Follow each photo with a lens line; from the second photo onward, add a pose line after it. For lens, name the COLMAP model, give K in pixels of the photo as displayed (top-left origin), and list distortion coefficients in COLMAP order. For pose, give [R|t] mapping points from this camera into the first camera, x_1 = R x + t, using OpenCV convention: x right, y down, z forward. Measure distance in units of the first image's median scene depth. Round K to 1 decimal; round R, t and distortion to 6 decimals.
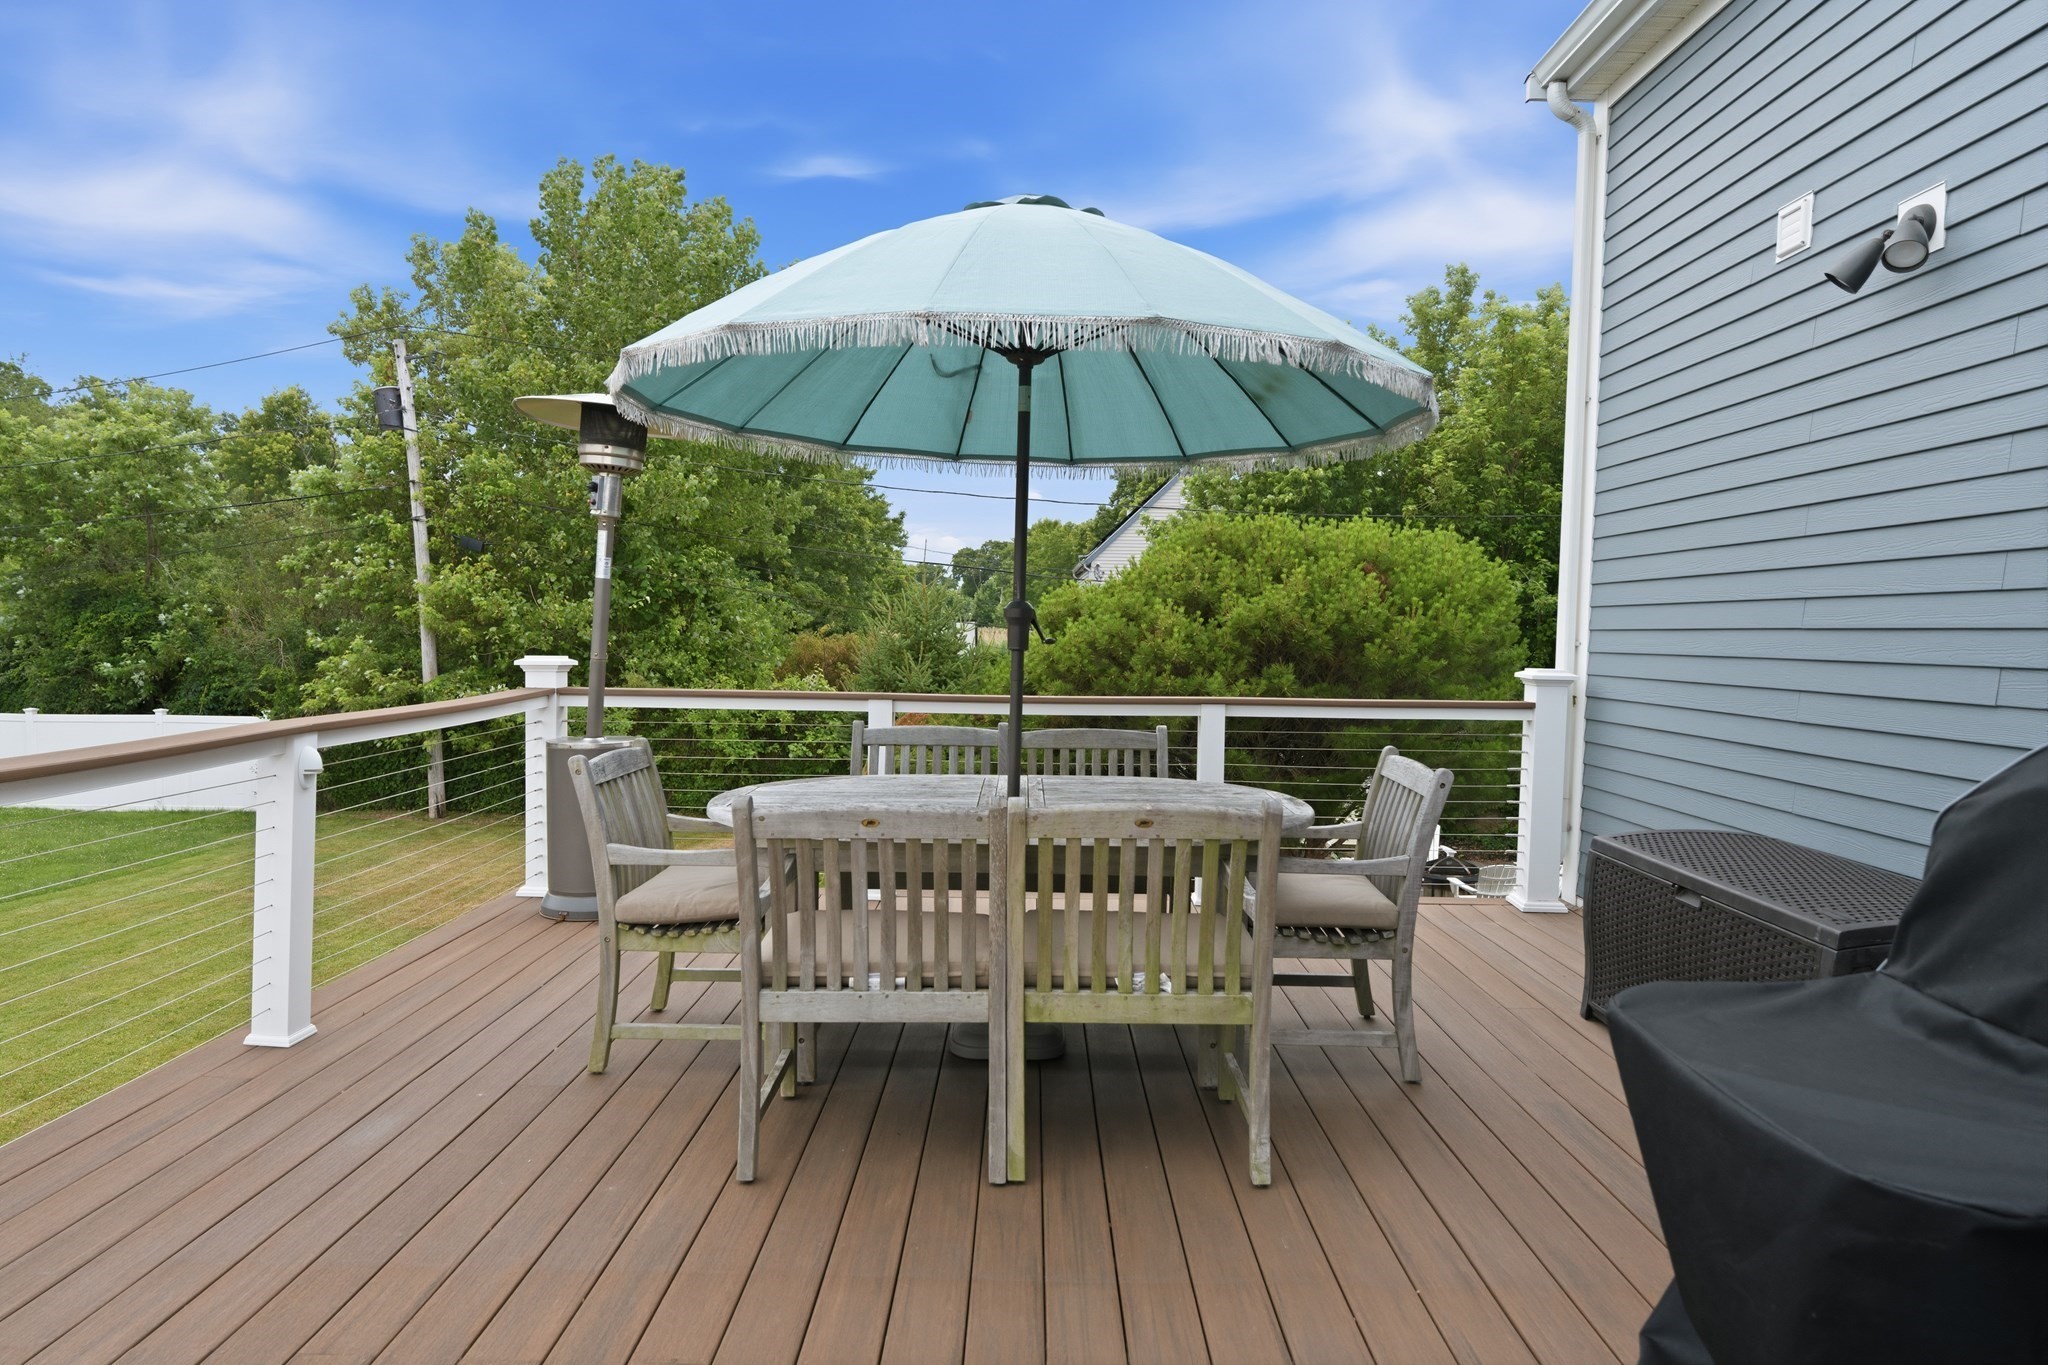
lens RADIAL K [[1224.1, 0, 1050.3], [0, 1224.1, 646.8], [0, 0, 1]] dist [-0.001085, -0.000143]
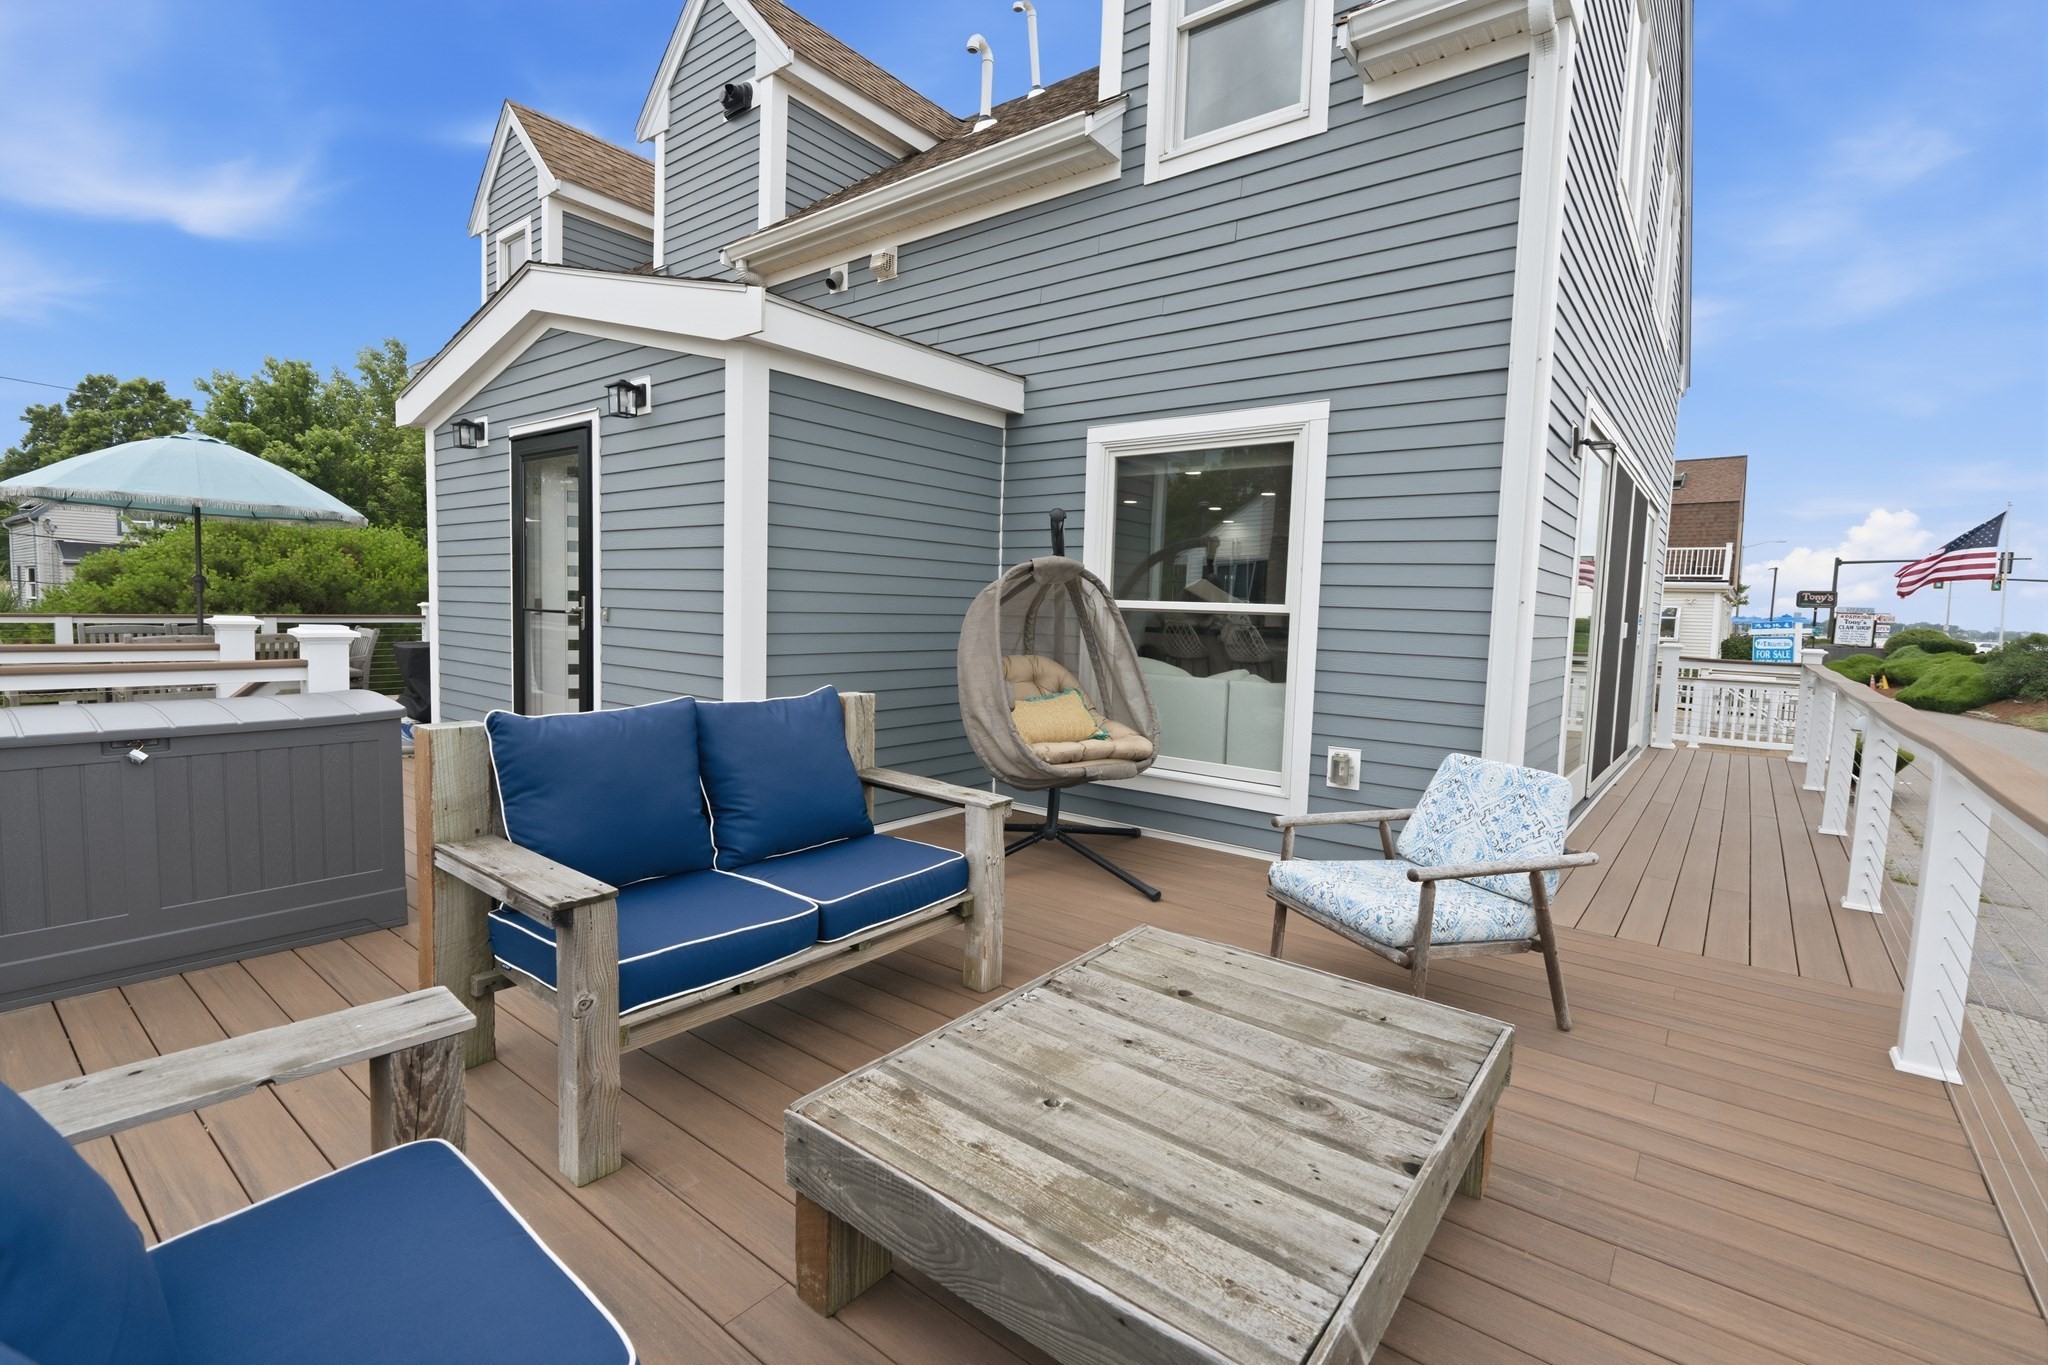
lens RADIAL K [[918.5, 0, 1021.3], [0, 918.5, 679.0], [0, 0, 1]] dist [-0.005541, 0.001626]
pose [[0.633882, -0.061690, 0.770966, -0.162807], [-0.005338, 0.996441, 0.084121, 0.004892], [-0.773411, -0.057438, 0.631297, -0.634466]]
